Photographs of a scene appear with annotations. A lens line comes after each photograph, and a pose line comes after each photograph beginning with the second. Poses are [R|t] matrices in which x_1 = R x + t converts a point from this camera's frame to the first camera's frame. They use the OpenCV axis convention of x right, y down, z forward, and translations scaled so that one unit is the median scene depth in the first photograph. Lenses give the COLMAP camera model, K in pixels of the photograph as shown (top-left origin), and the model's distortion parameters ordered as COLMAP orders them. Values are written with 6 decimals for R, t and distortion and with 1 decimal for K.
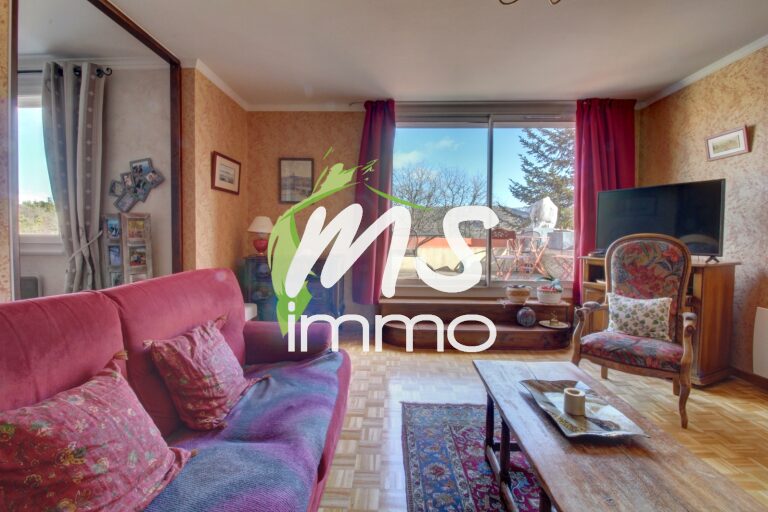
lens RADIAL K [[361.7, 0, 383.0], [0, 361.7, 254.0], [0, 0, 1]] dist [0.001279, 0.000072]
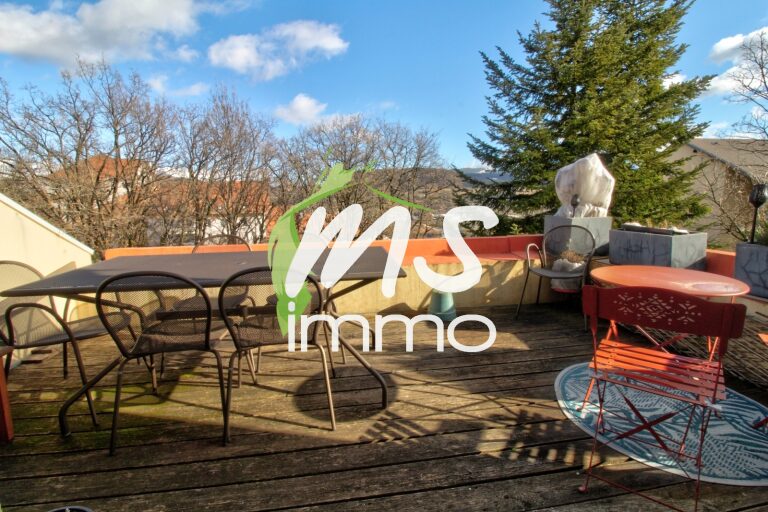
lens RADIAL K [[361.7, 0, 383.8], [0, 361.7, 257.9], [0, 0, 1]] dist [0.001279, 0.000072]
pose [[0.985800, -0.051433, 0.159851, 0.036061], [0.033854, 0.993265, 0.110808, -0.037538], [-0.164473, -0.103823, 0.980902, 0.253729]]
